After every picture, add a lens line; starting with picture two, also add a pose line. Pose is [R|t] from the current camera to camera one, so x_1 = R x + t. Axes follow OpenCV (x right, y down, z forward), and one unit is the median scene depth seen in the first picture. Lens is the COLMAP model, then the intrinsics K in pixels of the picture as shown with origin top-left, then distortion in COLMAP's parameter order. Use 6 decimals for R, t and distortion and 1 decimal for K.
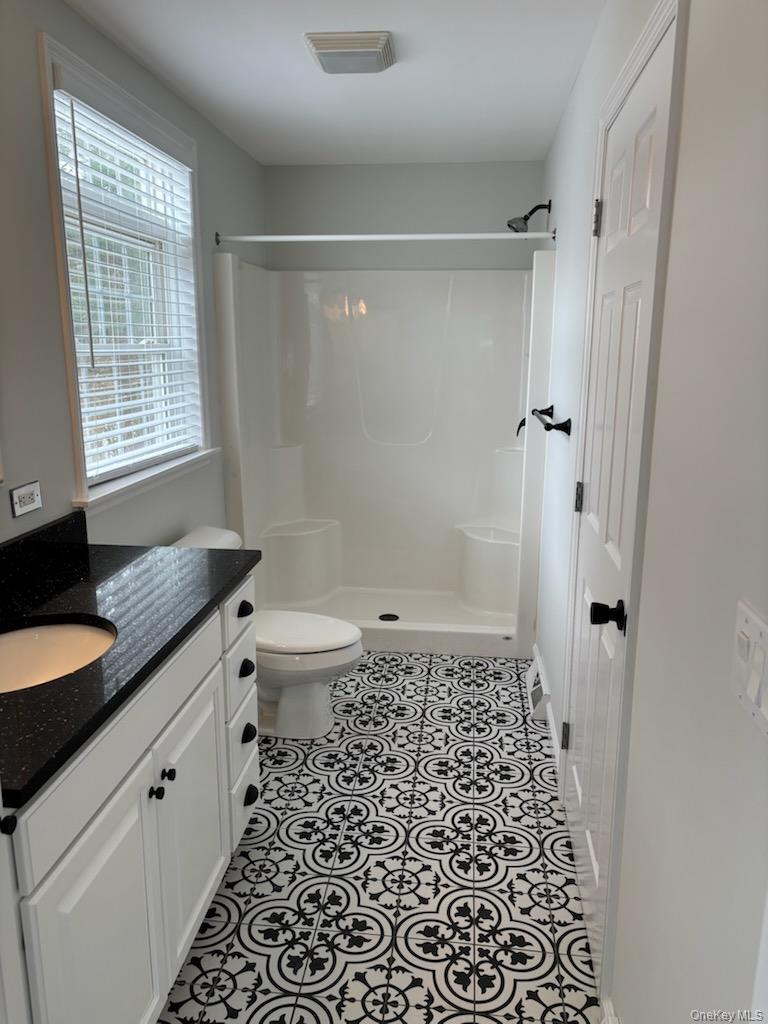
lens RADIAL K [[777.6, 0, 384.0], [0, 777.6, 512.0], [0, 0, 1]] dist [0.014773, 0.003395]
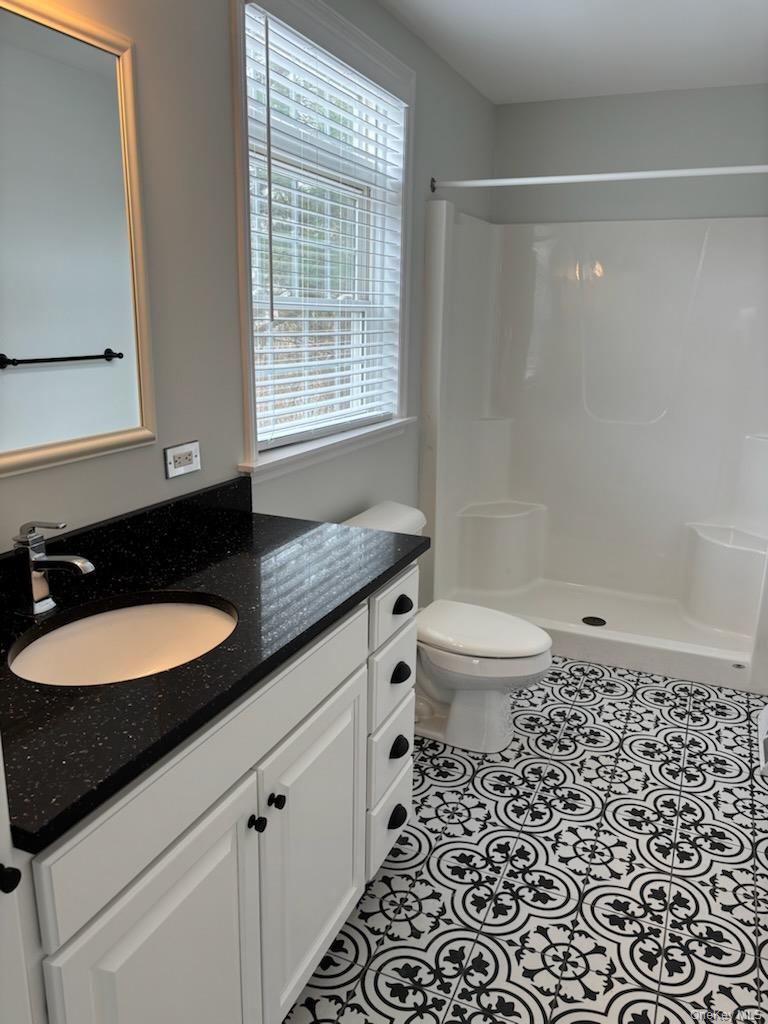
lens RADIAL K [[777.6, 0, 384.0], [0, 777.6, 512.0], [0, 0, 1]] dist [0.014773, 0.003395]
pose [[0.955627, 0.085913, -0.281773, 0.023819], [-0.076412, 0.996080, 0.044557, -0.010116], [0.284497, -0.021049, 0.958446, 0.133233]]
